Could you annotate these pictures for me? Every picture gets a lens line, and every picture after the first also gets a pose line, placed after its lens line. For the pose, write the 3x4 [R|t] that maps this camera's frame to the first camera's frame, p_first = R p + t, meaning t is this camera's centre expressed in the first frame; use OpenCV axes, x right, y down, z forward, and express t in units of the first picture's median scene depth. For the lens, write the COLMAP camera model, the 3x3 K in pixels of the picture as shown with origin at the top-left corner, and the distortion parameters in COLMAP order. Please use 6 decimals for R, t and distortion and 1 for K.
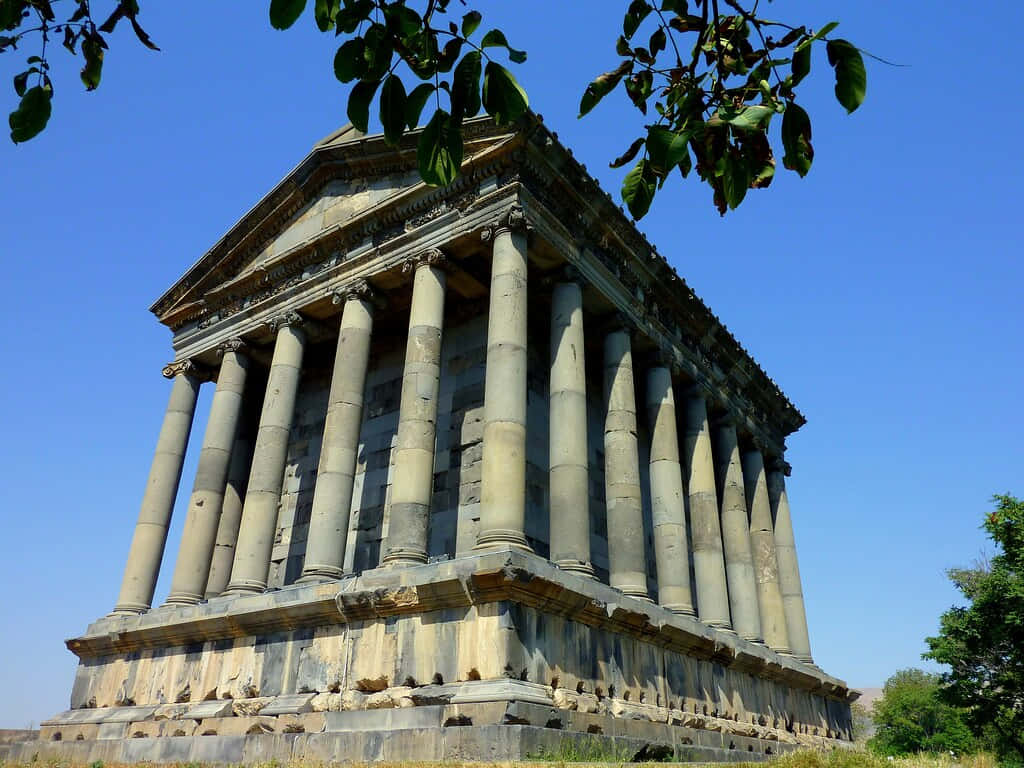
lens RADIAL K [[787.1, 0, 513.3], [0, 787.1, 372.3], [0, 0, 1]] dist [-0.030799, -0.002762]
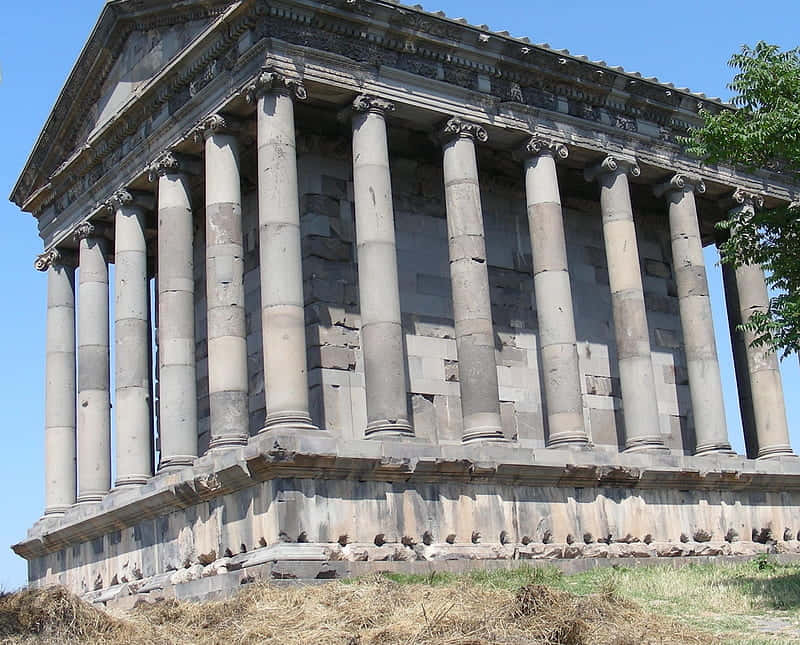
lens RADIAL K [[1314.8, 0, 400.0], [0, 1314.8, 322.5], [0, 0, 1]] dist [-0.232380, -0.023102]
pose [[0.941320, -0.170072, -0.291535, 0.564375], [0.230962, 0.954439, 0.188953, -0.178570], [0.246117, -0.245199, 0.937712, -0.500881]]
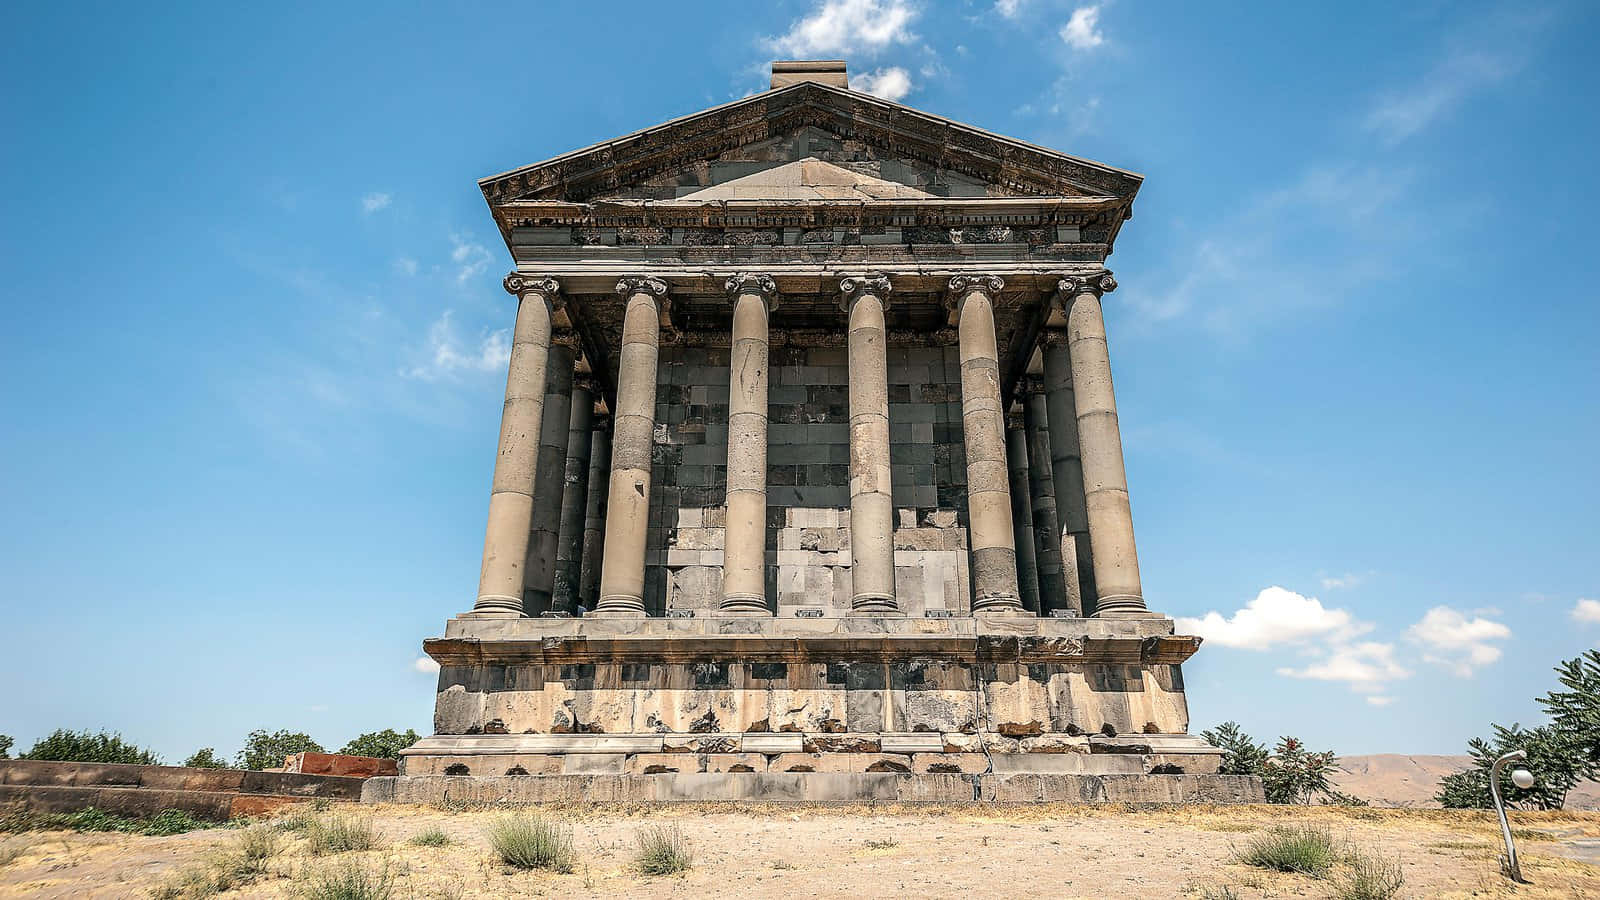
lens RADIAL K [[995.5, 0, 800.0], [0, 995.5, 450.0], [0, 0, 1]] dist [0.057473, 0.000147]
pose [[0.831144, 0.204213, 0.517200, -0.946593], [-0.256690, 0.965994, 0.031087, 0.069688], [-0.493264, -0.158598, 0.855300, 0.075730]]
